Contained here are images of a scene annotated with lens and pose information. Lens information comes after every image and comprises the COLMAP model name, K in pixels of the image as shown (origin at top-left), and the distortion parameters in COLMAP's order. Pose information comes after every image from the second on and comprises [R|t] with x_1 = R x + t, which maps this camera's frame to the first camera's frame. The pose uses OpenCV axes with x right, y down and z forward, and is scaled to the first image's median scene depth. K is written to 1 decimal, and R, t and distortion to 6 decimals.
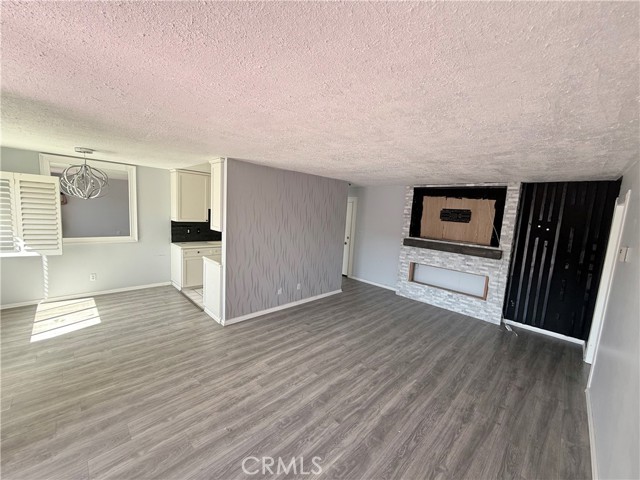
lens RADIAL K [[255.0, 0, 317.5], [0, 255.0, 244.4], [0, 0, 1]] dist [0.001514, -0.000340]
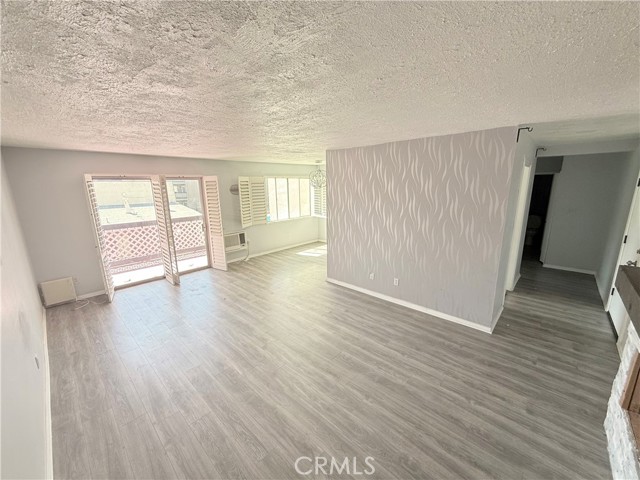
lens RADIAL K [[255.0, 0, 319.4], [0, 255.0, 258.0], [0, 0, 1]] dist [0.001514, -0.000340]
pose [[0.028462, 0.219520, -0.975193, 0.837188], [-0.118048, 0.969499, 0.214793, -0.067565], [0.992600, 0.109006, 0.053507, 0.832096]]
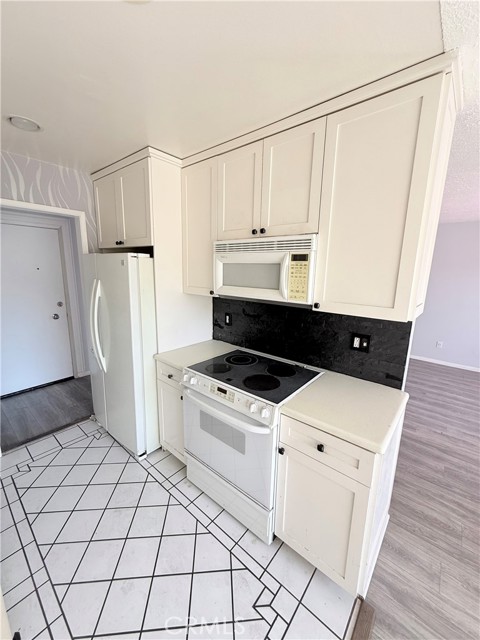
lens RADIAL K [[255.0, 0, 240.5], [0, 255.0, 318.0], [0, 0, 1]] dist [0.001514, -0.000340]
pose [[-0.087150, -0.254455, 0.963150, -0.671893], [0.108275, 0.958681, 0.263072, -0.158792], [-0.990294, 0.127212, -0.055998, 1.185738]]
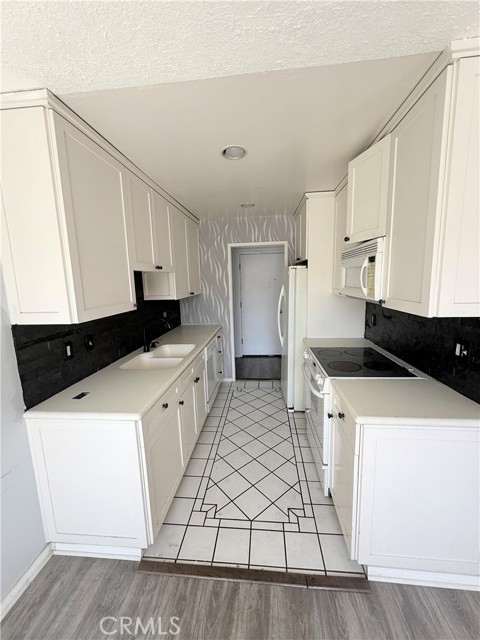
lens RADIAL K [[255.0, 0, 241.4], [0, 255.0, 318.7], [0, 0, 1]] dist [0.001514, -0.000340]
pose [[0.760743, -0.182381, 0.622902, -0.741632], [0.164738, 0.982538, 0.086488, -0.113253], [-0.627799, 0.036821, 0.777504, 0.890470]]
